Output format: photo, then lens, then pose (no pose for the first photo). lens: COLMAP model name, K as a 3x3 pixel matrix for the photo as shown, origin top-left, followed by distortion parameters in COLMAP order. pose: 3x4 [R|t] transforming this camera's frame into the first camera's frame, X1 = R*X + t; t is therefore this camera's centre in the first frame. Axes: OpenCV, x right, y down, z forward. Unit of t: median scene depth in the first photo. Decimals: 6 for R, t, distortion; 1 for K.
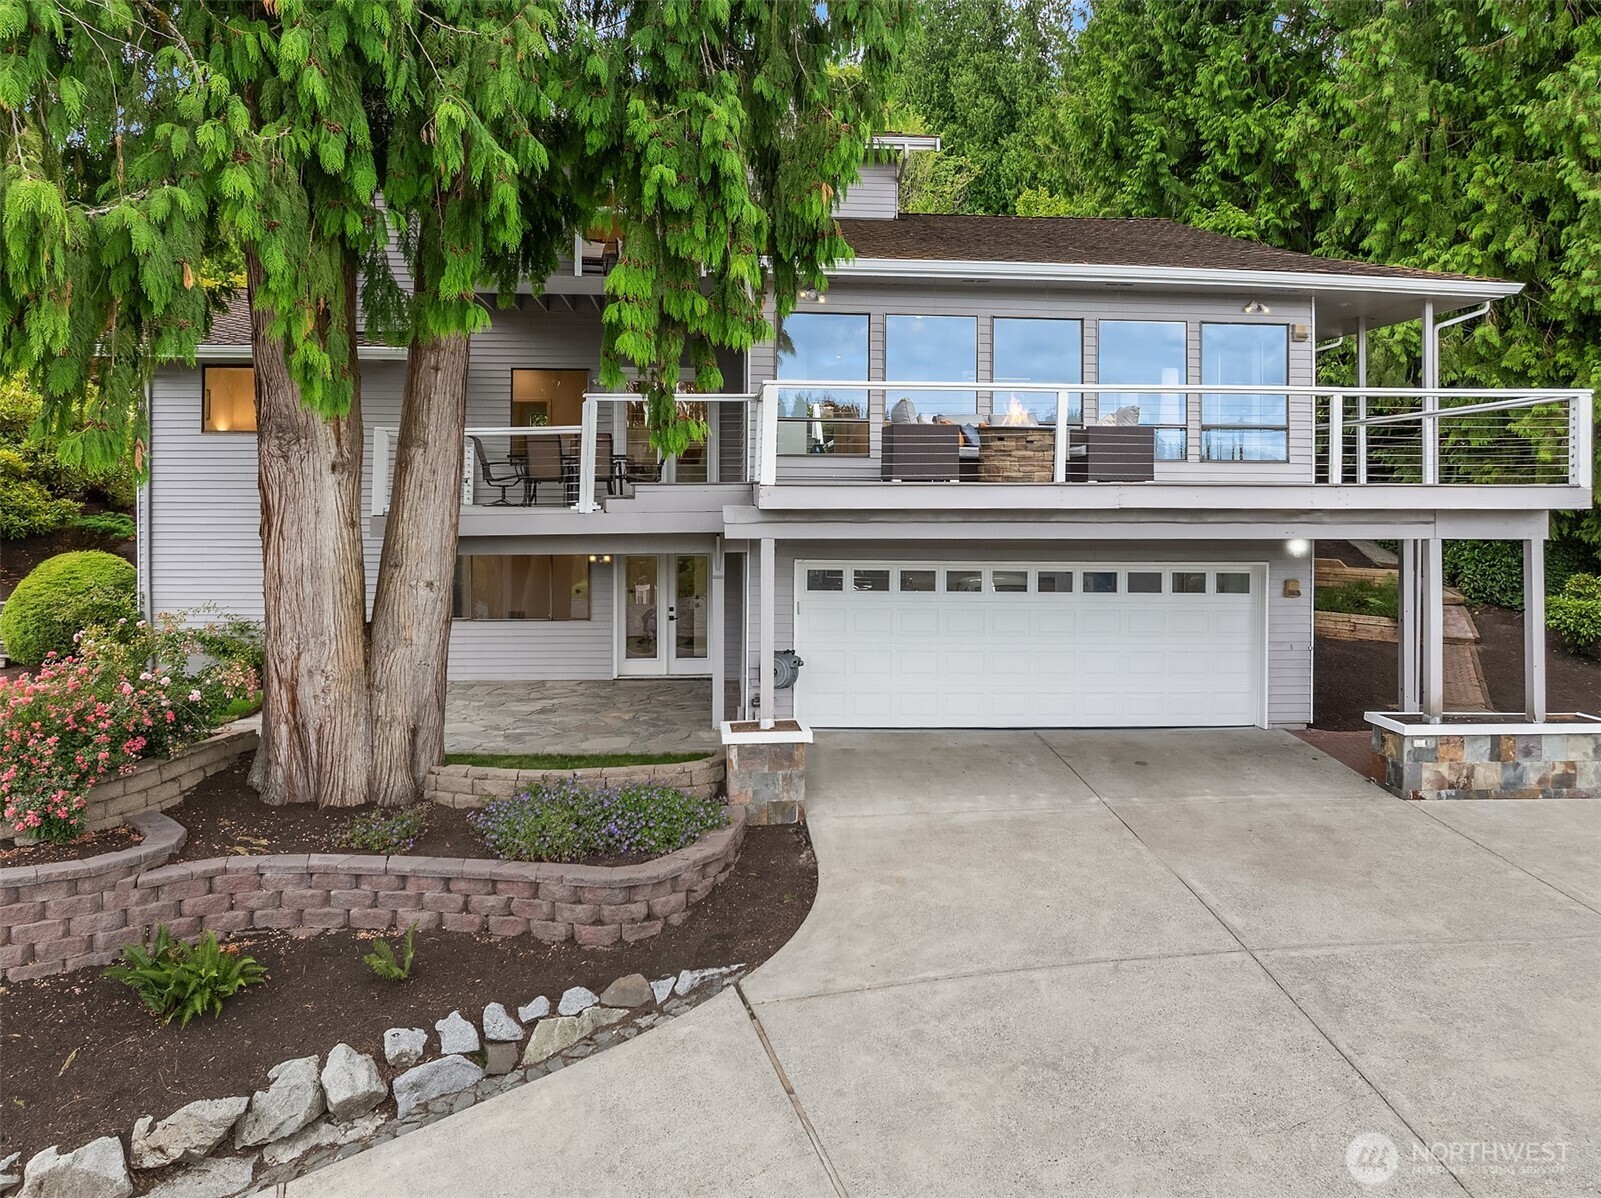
lens RADIAL K [[1172.7, 0, 799.7], [0, 1172.7, 502.5], [0, 0, 1]] dist [-0.031985, -0.000732]
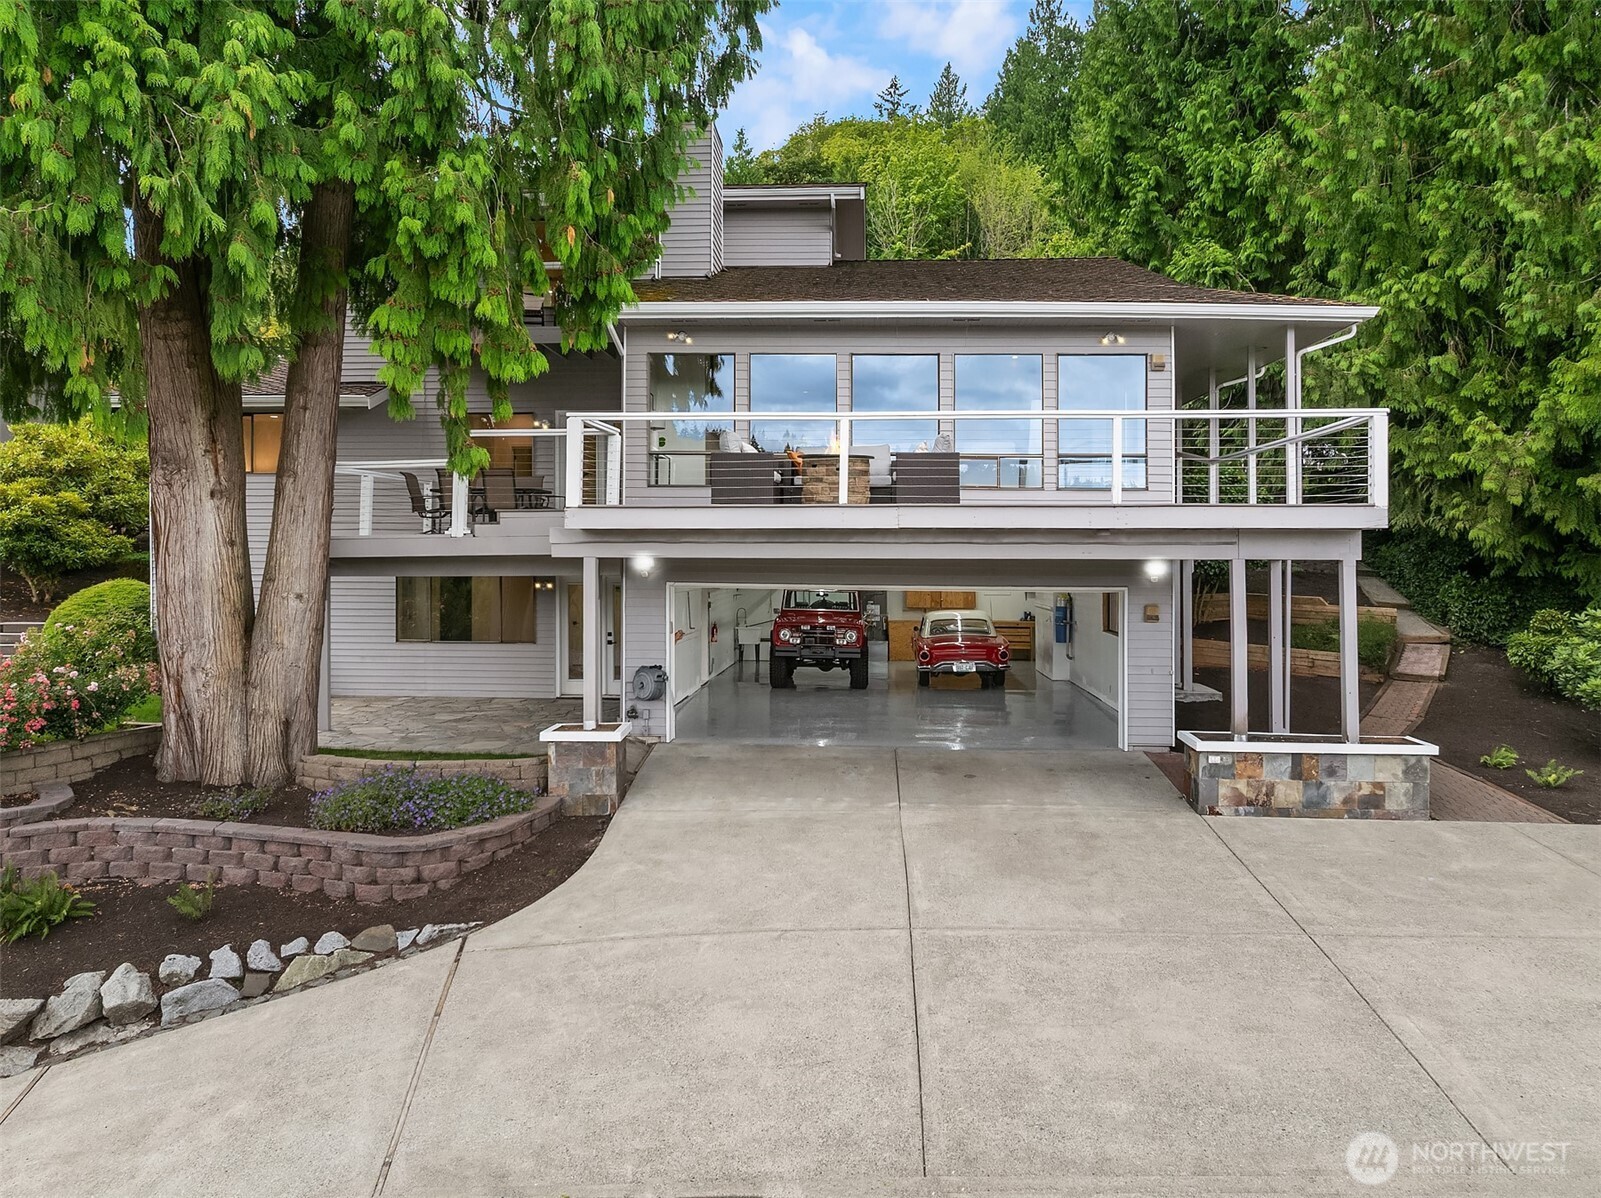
lens RADIAL K [[1173.2, 0, 803.4], [0, 1173.2, 556.6], [0, 0, 1]] dist [-0.053573, 0.026002]
pose [[0.990796, 0.000599, -0.135360, 0.331040], [-0.000594, 1.000000, 0.000077, 0.031063], [0.135360, 0.000004, 0.990796, -0.064744]]
